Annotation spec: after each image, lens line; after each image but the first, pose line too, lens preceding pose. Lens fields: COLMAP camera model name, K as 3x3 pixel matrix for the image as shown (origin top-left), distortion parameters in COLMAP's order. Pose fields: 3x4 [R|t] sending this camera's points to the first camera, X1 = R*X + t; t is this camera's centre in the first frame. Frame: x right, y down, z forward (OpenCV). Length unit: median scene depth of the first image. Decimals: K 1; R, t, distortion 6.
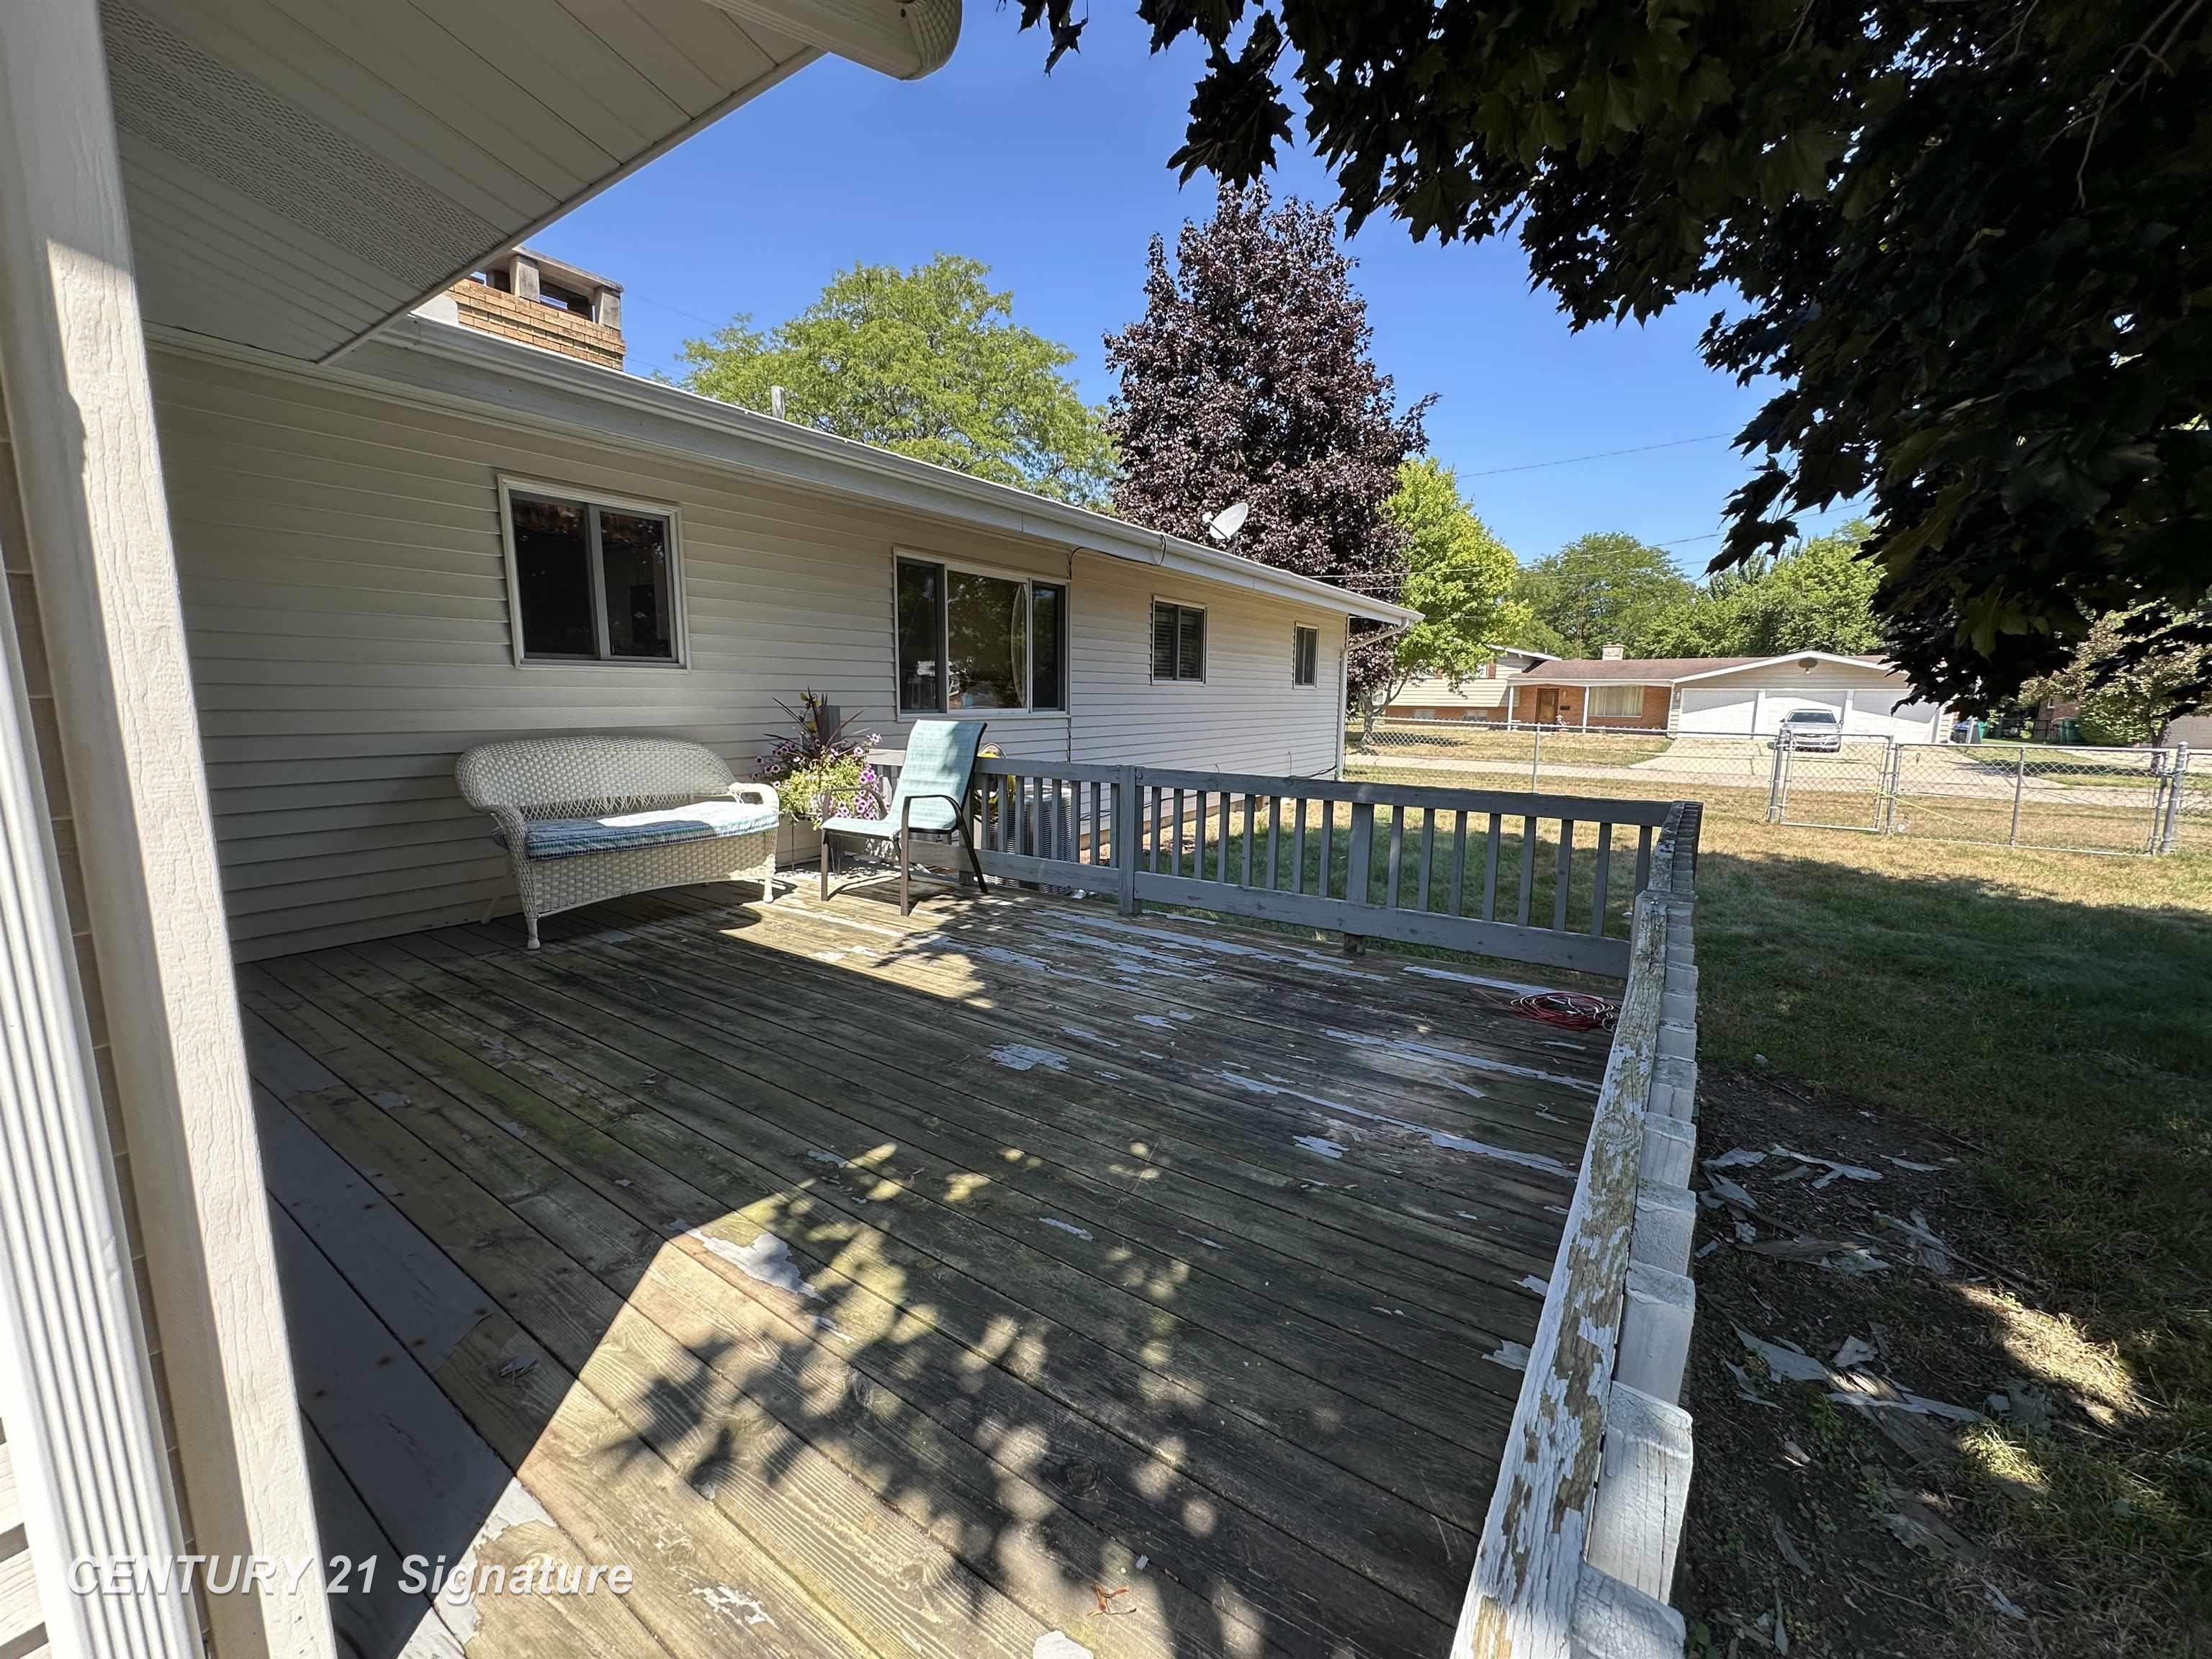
lens RADIAL K [[887.4, 0, 1102.6], [0, 887.4, 832.9], [0, 0, 1]] dist [0.013799, 0.001992]
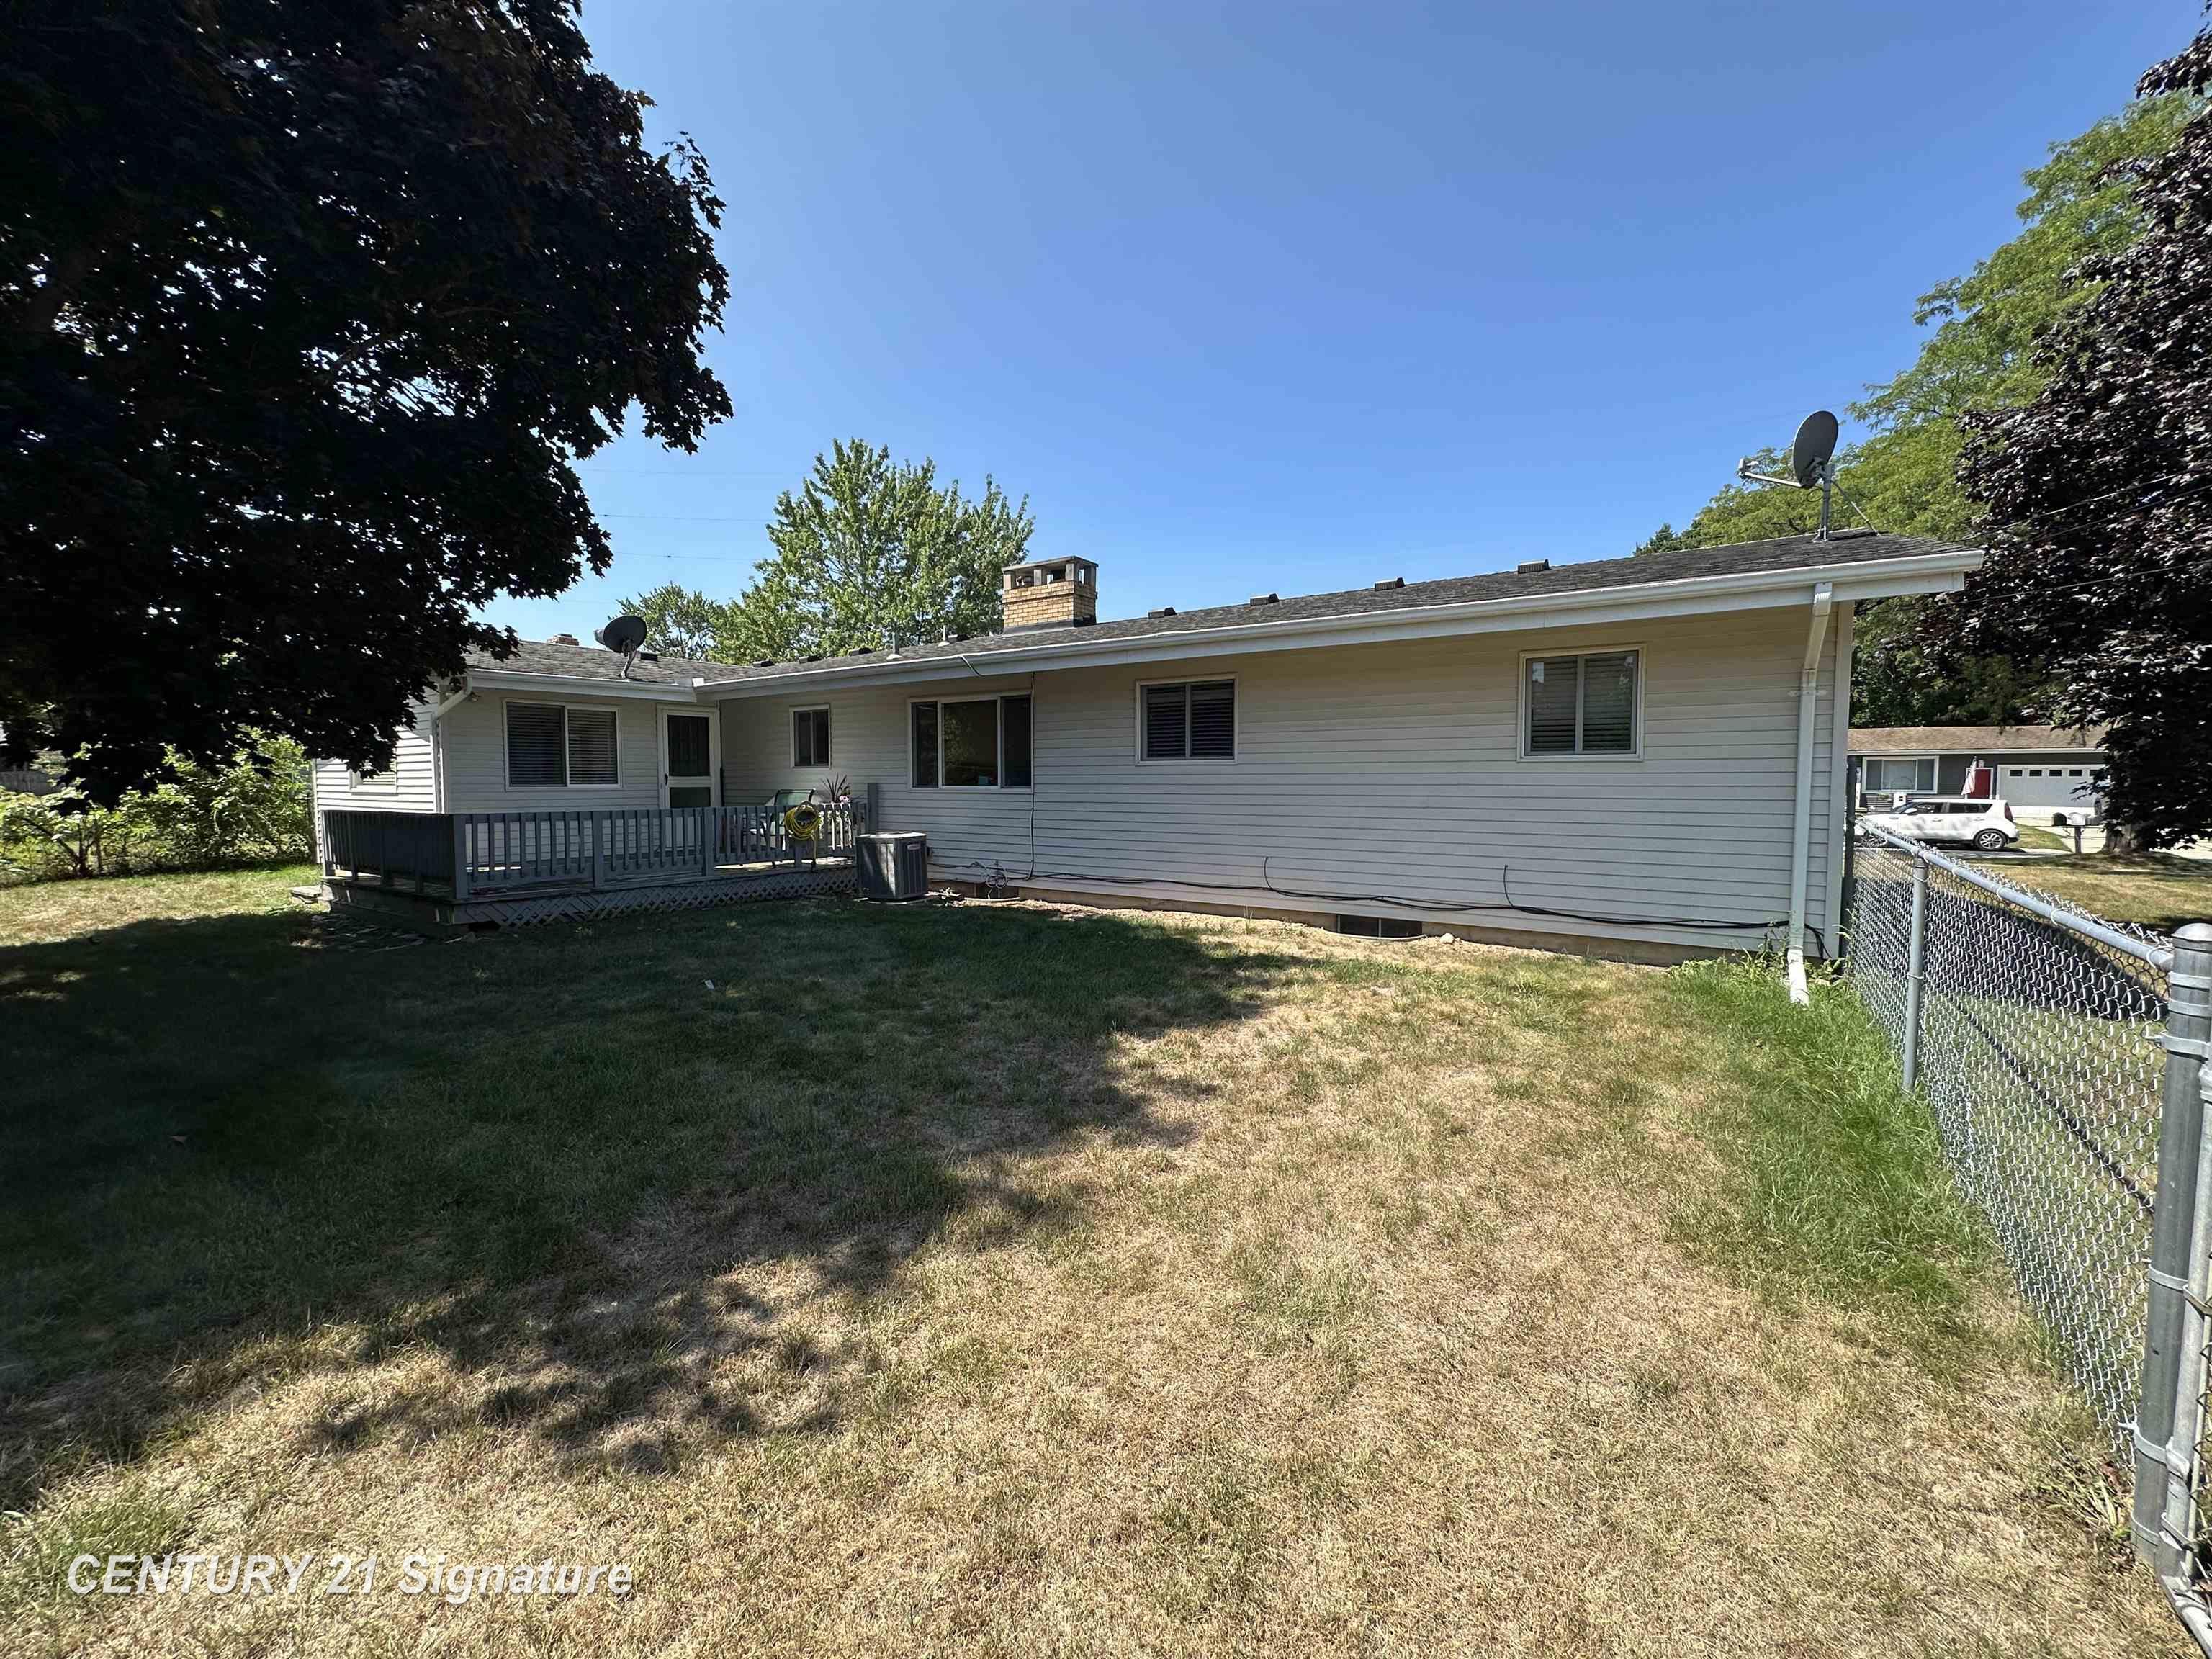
lens RADIAL K [[887.4, 0, 1106.6], [0, 887.4, 832.6], [0, 0, 1]] dist [0.013799, 0.001992]
pose [[-0.042913, 0.054157, -0.997610, 1.171518], [-0.152544, 0.986467, 0.060114, -0.158474], [0.987365, 0.154759, -0.034071, 1.091815]]
